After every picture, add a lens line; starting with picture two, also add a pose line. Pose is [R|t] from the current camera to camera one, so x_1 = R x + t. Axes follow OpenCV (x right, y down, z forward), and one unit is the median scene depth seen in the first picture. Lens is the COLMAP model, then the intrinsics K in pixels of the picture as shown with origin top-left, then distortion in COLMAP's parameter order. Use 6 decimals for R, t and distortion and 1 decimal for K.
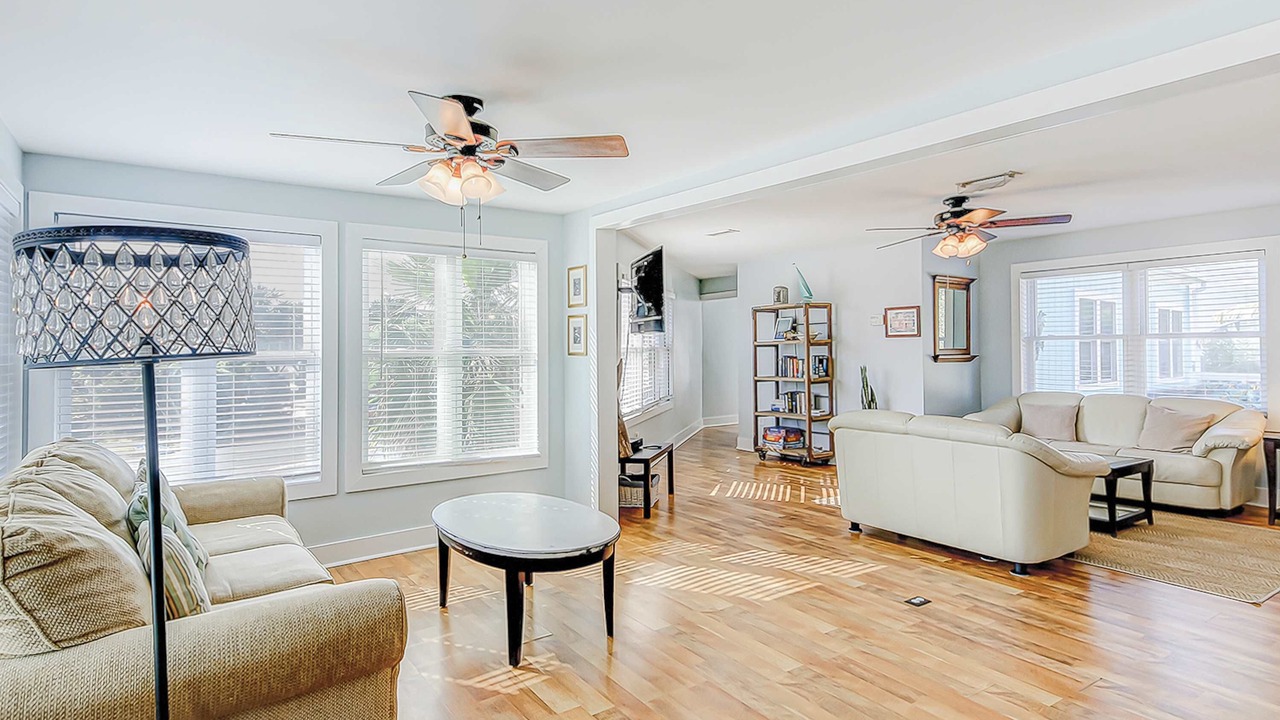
lens RADIAL K [[570.5, 0, 639.8], [0, 570.5, 353.9], [0, 0, 1]] dist [0.019135, -0.000610]
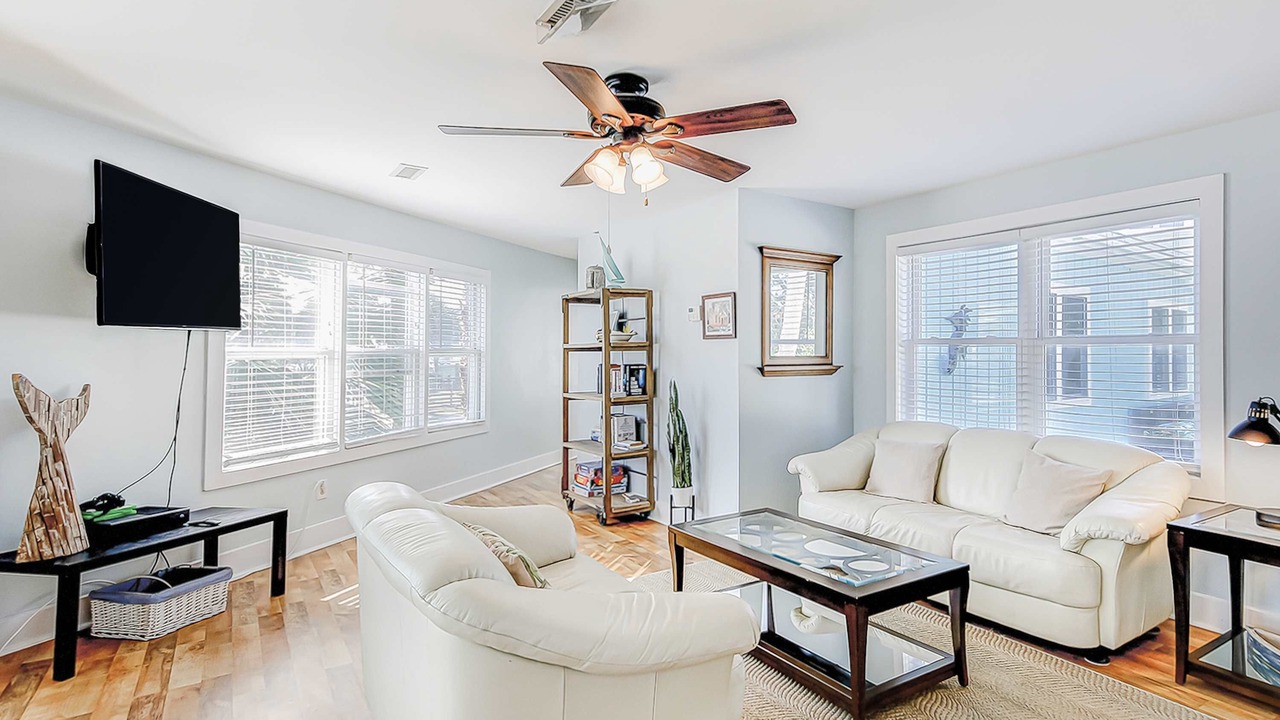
lens RADIAL K [[639.8, 0, 639.1], [0, 639.8, 352.0], [0, 0, 1]] dist [0.019179, 0.001065]
pose [[0.999693, 0.004349, 0.024395, 0.321201], [-0.004204, 0.999973, -0.006006, -0.007945], [-0.024421, 0.005901, 0.999684, 0.228759]]
